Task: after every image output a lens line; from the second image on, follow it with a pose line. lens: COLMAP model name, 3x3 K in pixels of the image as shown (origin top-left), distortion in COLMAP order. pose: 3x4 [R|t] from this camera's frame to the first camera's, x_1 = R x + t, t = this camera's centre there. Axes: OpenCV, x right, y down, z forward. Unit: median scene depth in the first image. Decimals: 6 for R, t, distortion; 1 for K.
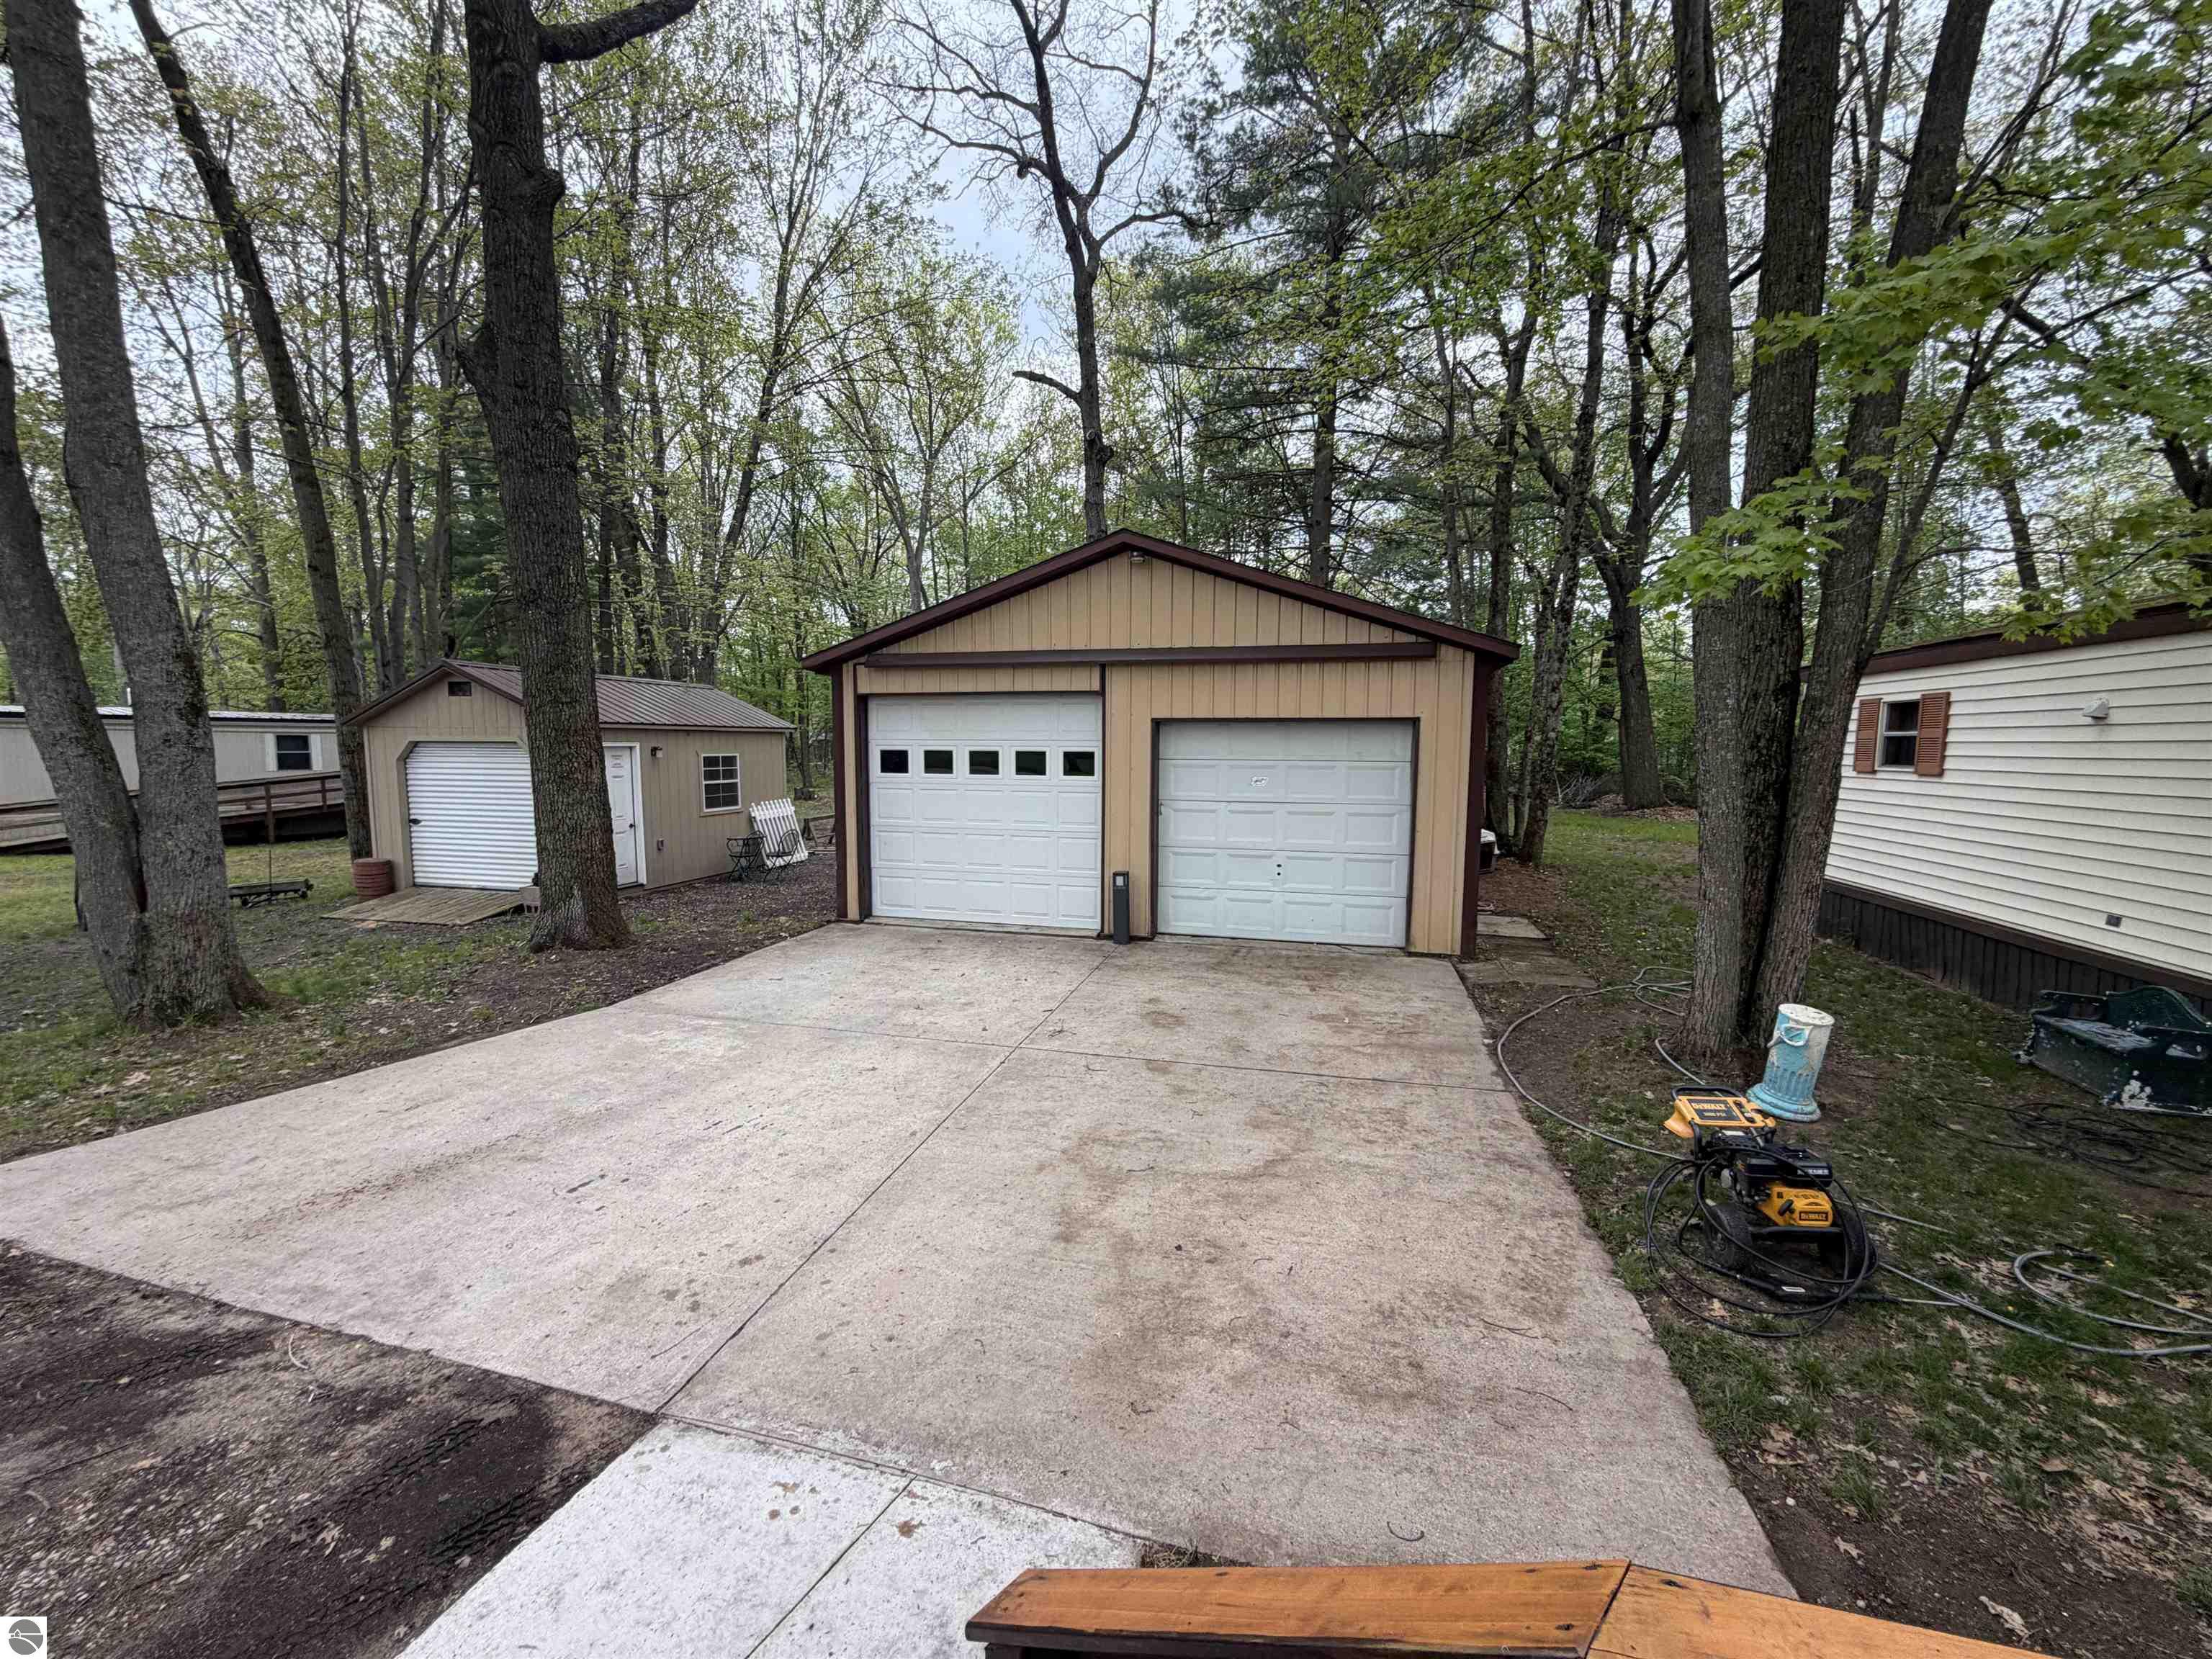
lens RADIAL K [[887.9, 0, 1100.8], [0, 887.9, 836.7], [0, 0, 1]] dist [0.000330, 0.000502]
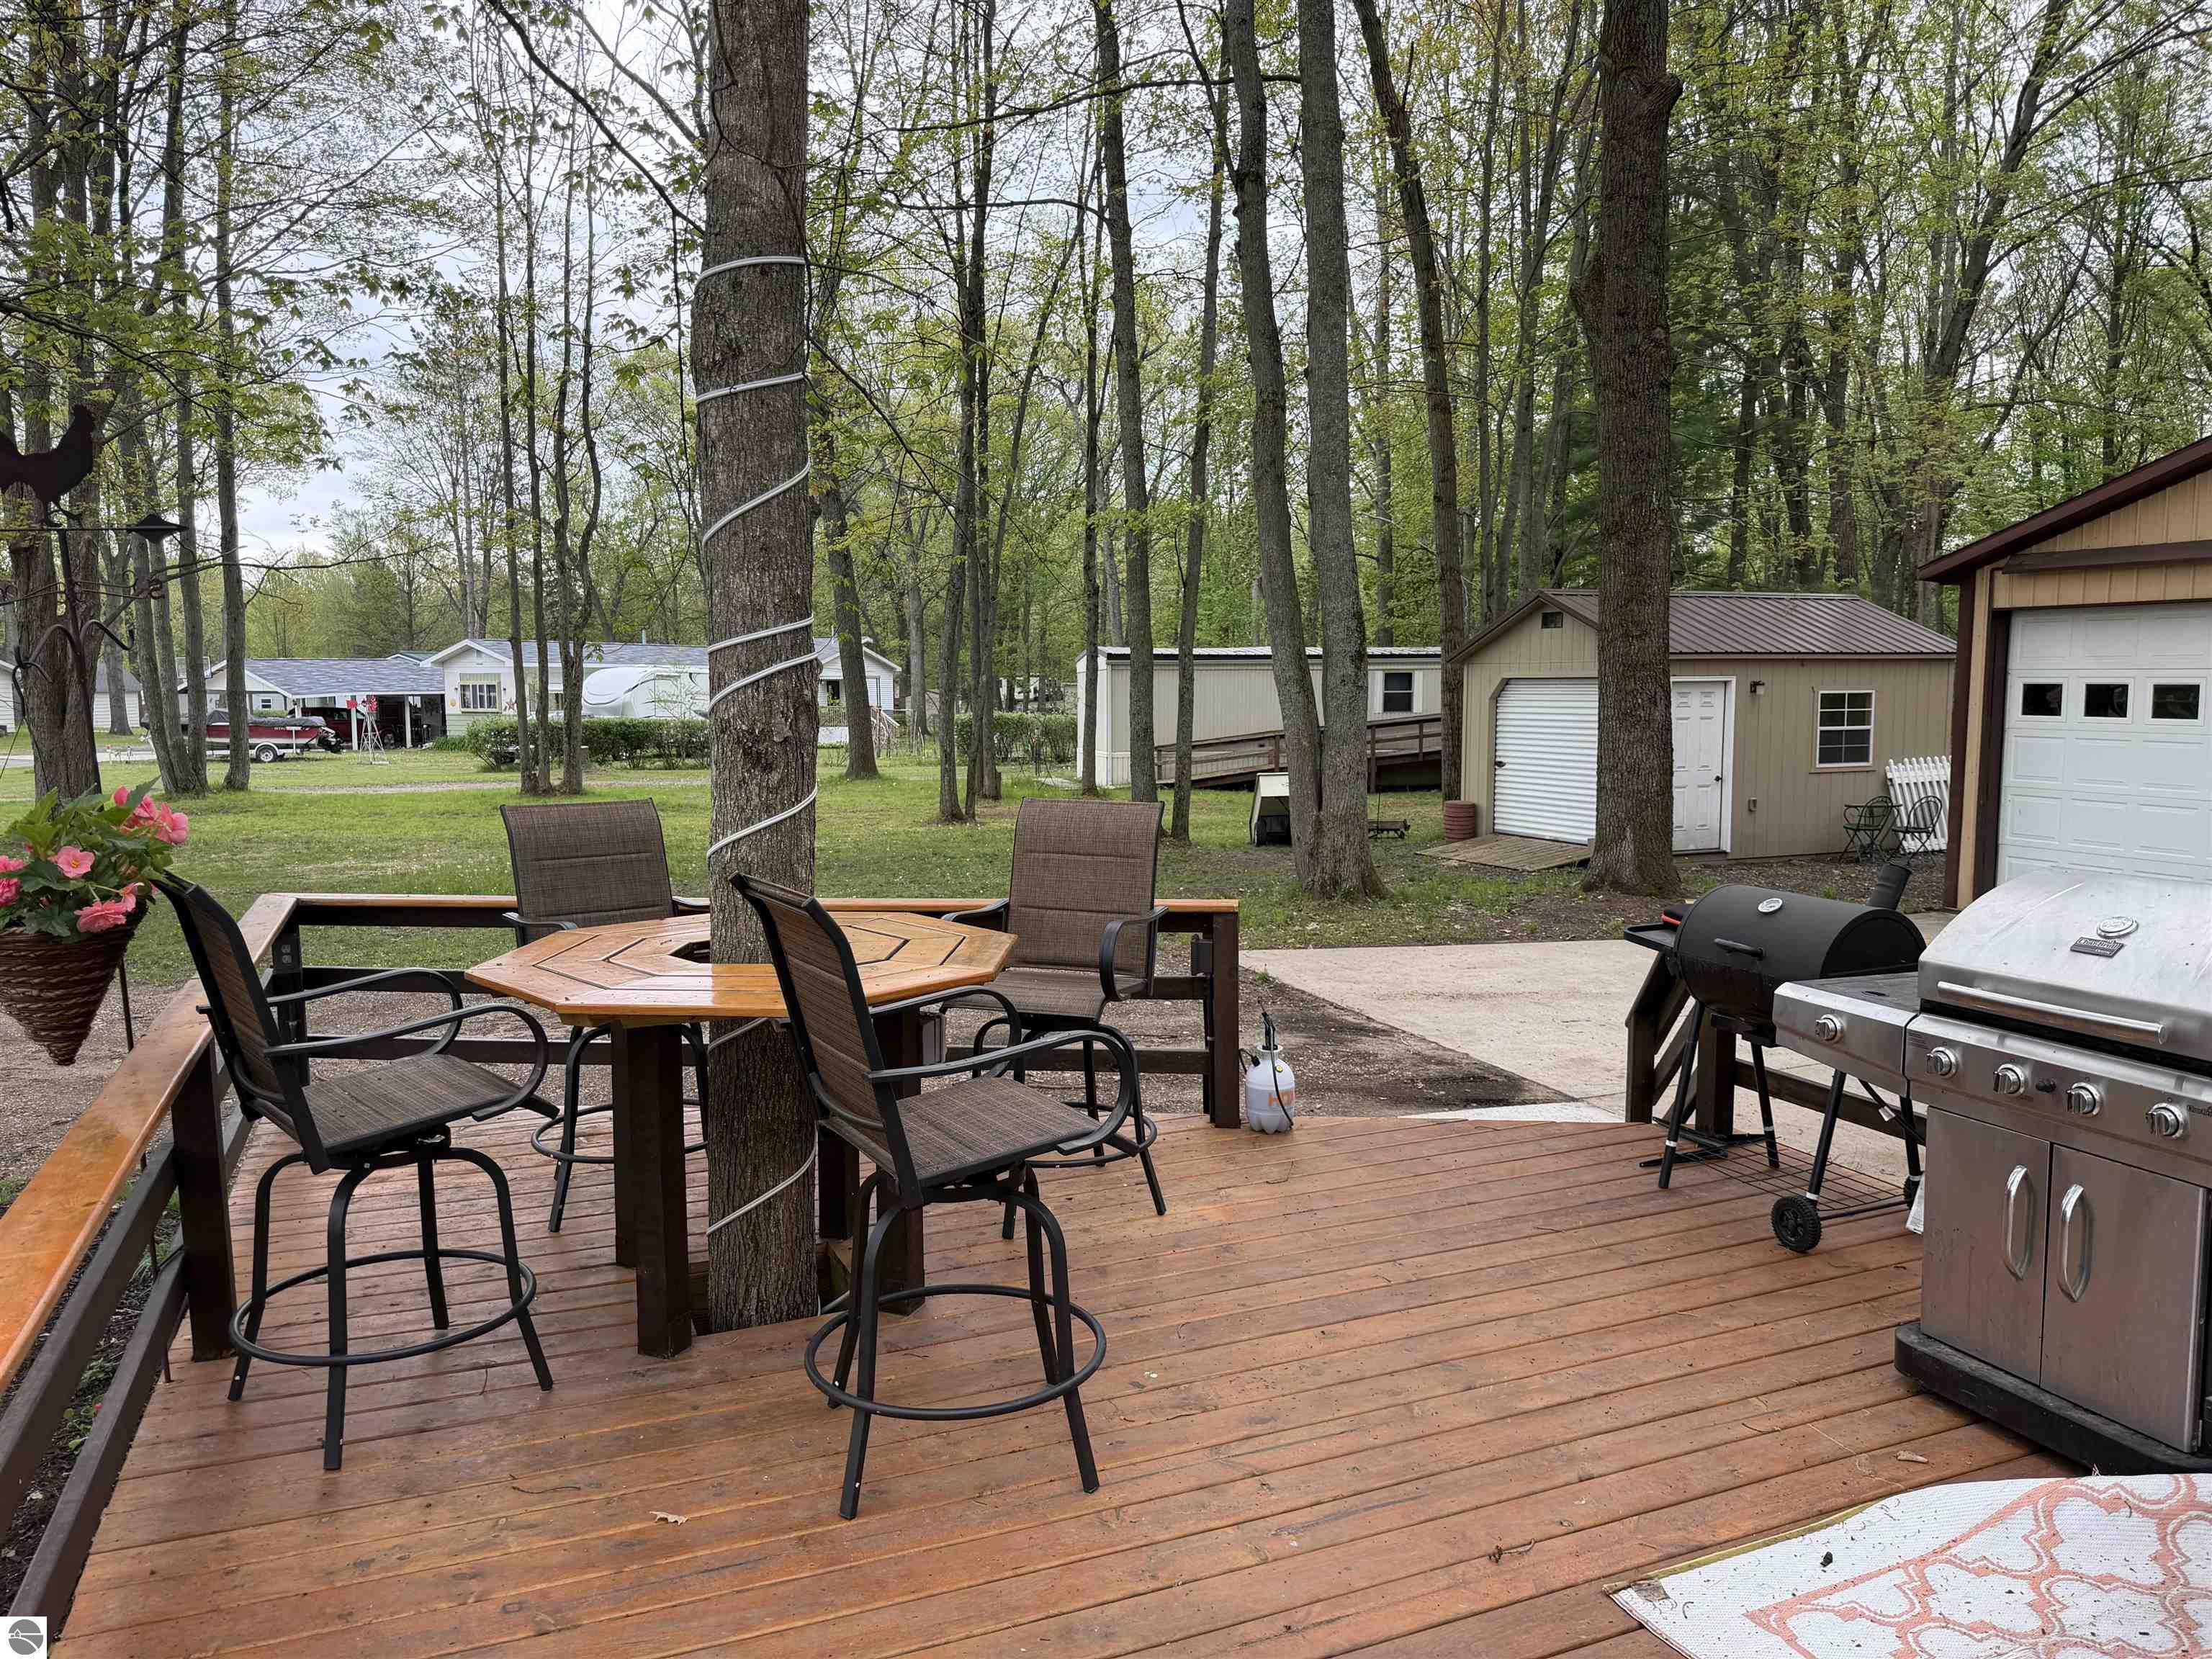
lens RADIAL K [[1543.1, 0, 1106.0], [0, 1543.1, 829.5], [0, 0, 1]] dist [0.102184, -0.173688]
pose [[0.610336, 0.068389, -0.789185, 0.270989], [-0.074051, 0.996829, 0.029114, 0.035020], [0.788674, 0.040670, 0.613465, -0.329007]]
